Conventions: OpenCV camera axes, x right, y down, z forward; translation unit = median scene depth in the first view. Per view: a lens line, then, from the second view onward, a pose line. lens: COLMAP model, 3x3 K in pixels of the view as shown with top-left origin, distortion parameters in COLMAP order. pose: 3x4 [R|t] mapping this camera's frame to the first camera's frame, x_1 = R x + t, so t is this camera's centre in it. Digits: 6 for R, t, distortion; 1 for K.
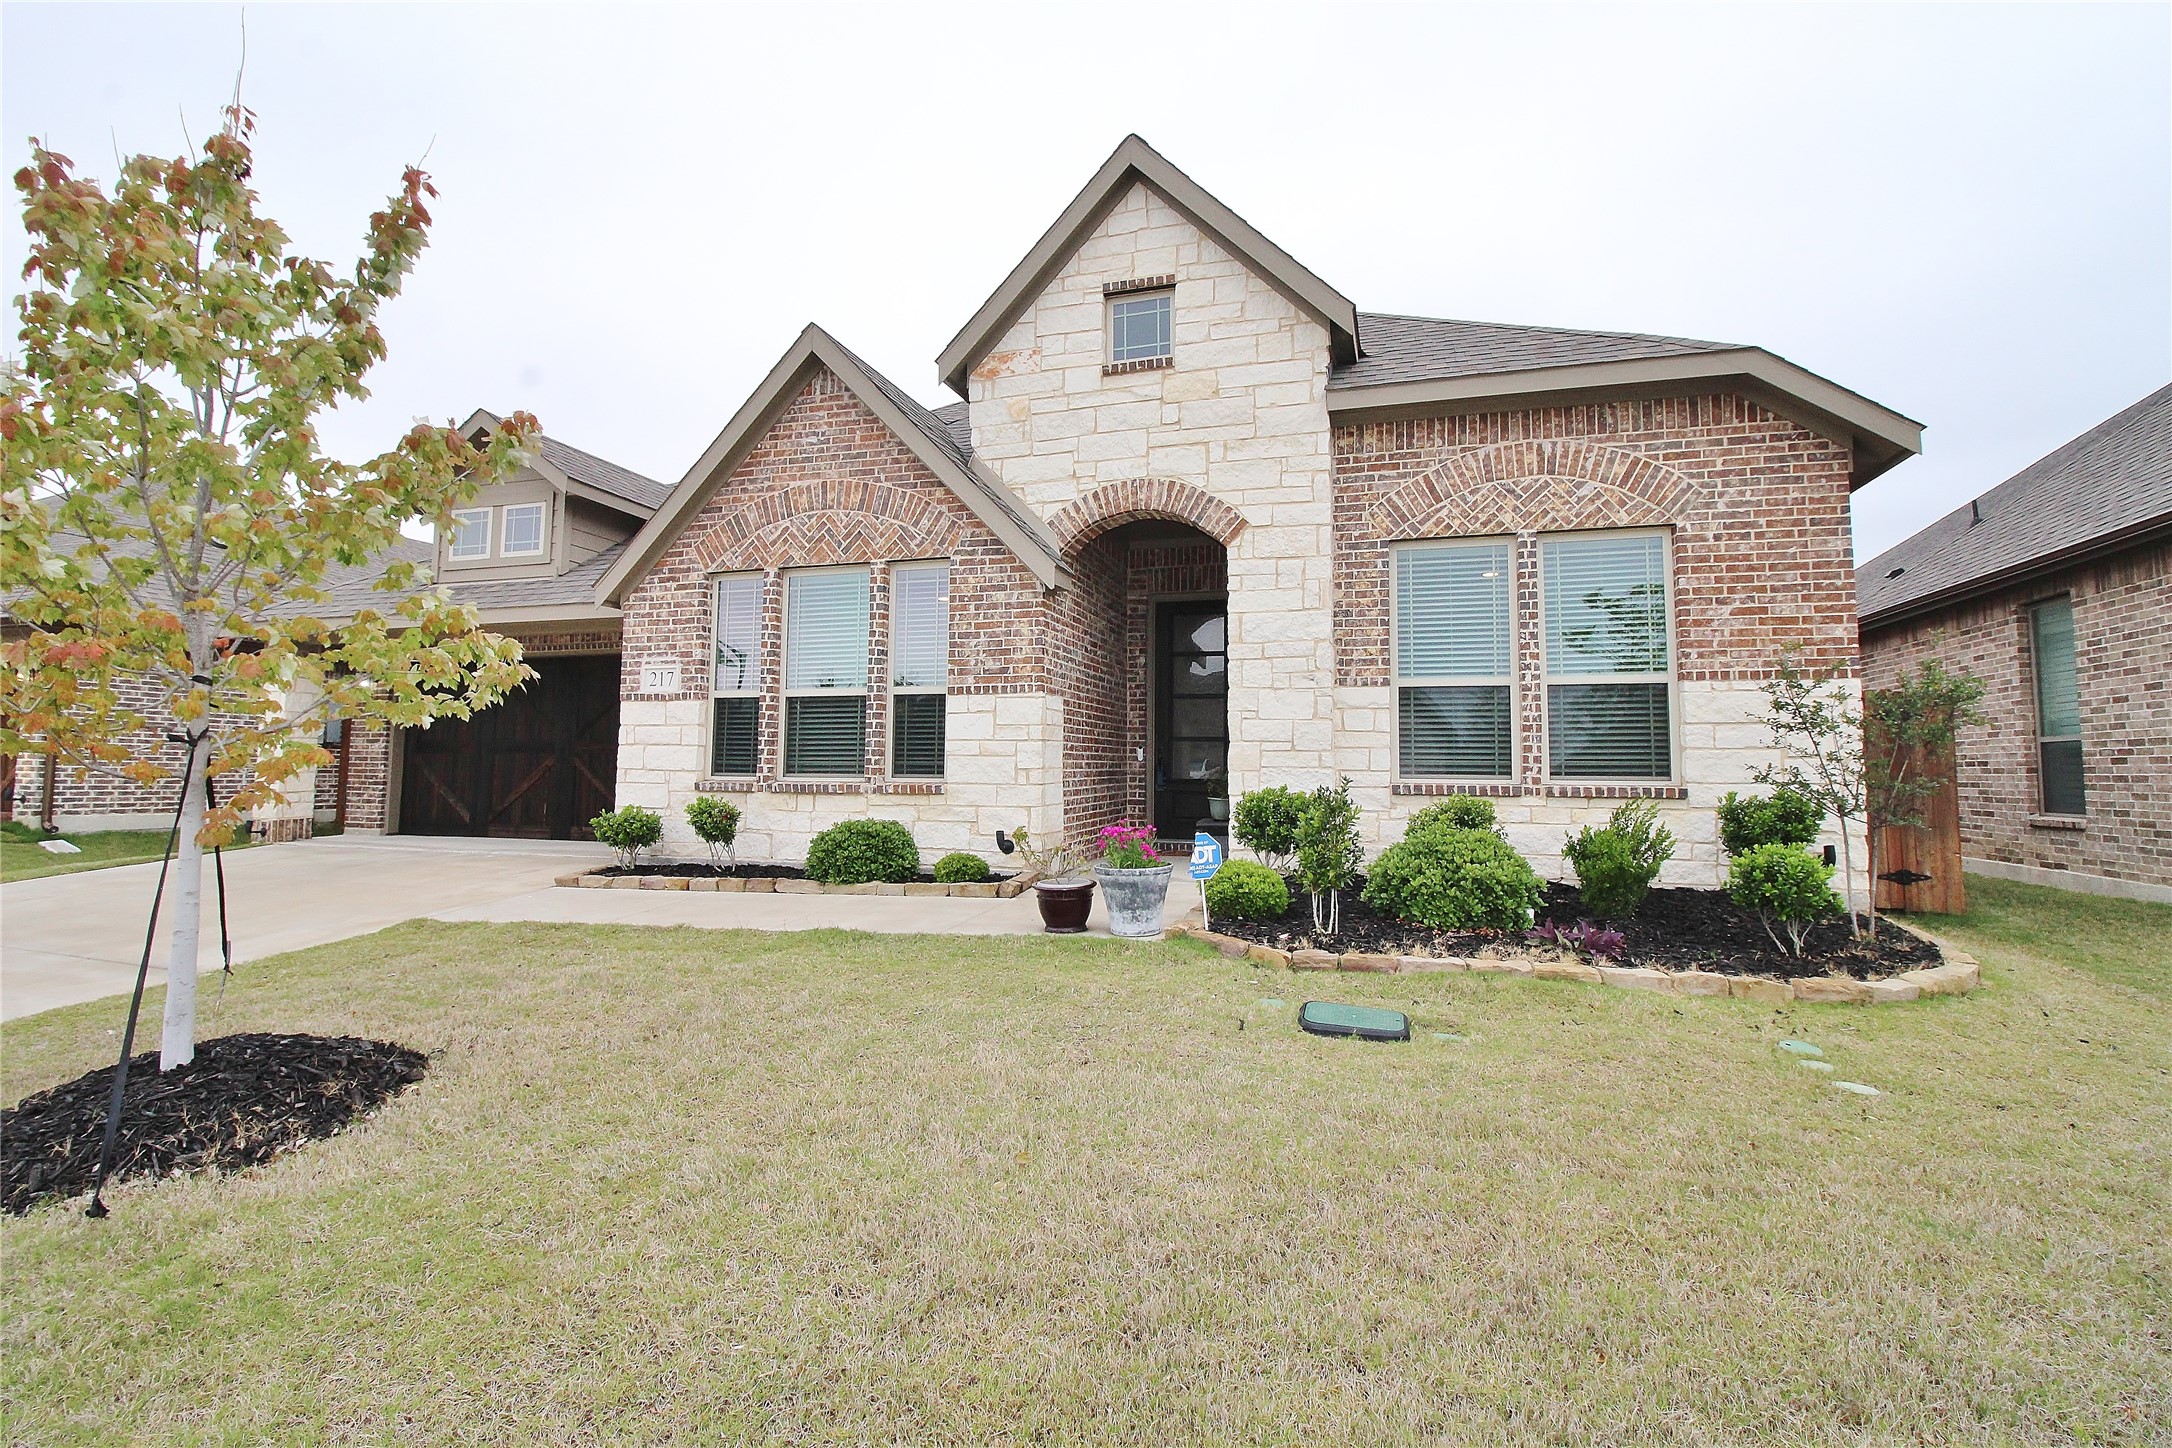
lens RADIAL K [[993.0, 0, 1091.4], [0, 993.0, 689.9], [0, 0, 1]] dist [-0.001915, -0.014240]
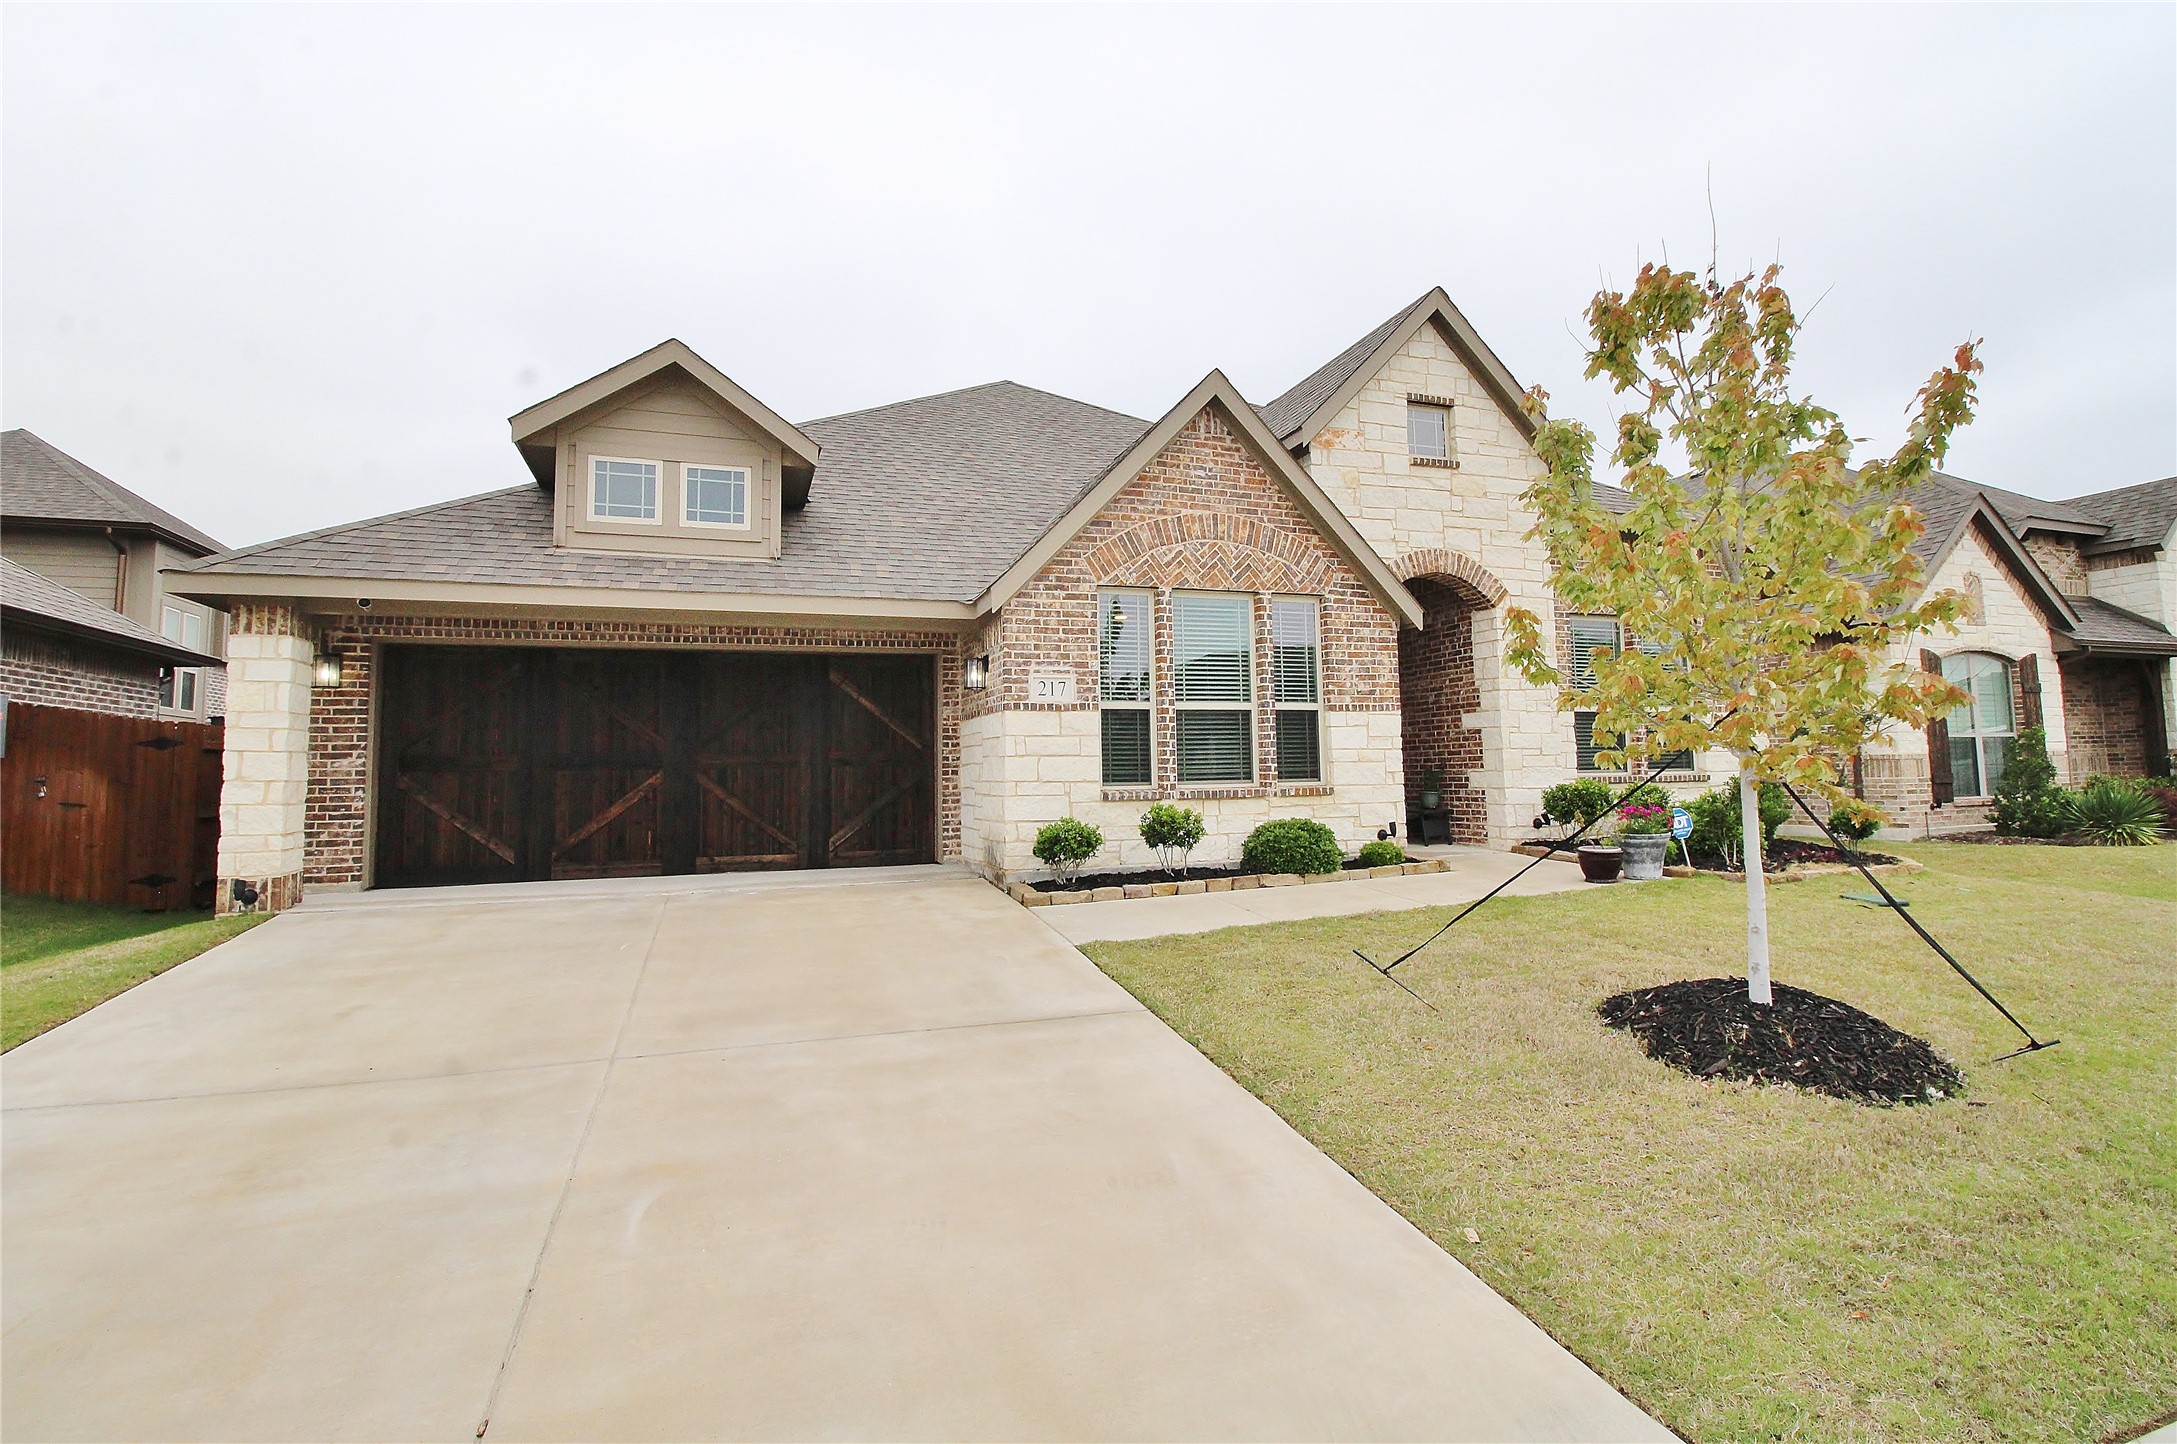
lens RADIAL K [[995.3, 0, 1093.9], [0, 995.3, 687.8], [0, 0, 1]] dist [-0.001915, -0.014240]
pose [[0.814505, 0.032968, 0.579219, -1.036251], [-0.023417, 0.999439, -0.023957, 0.011751], [-0.579684, 0.005950, 0.814820, 0.188285]]
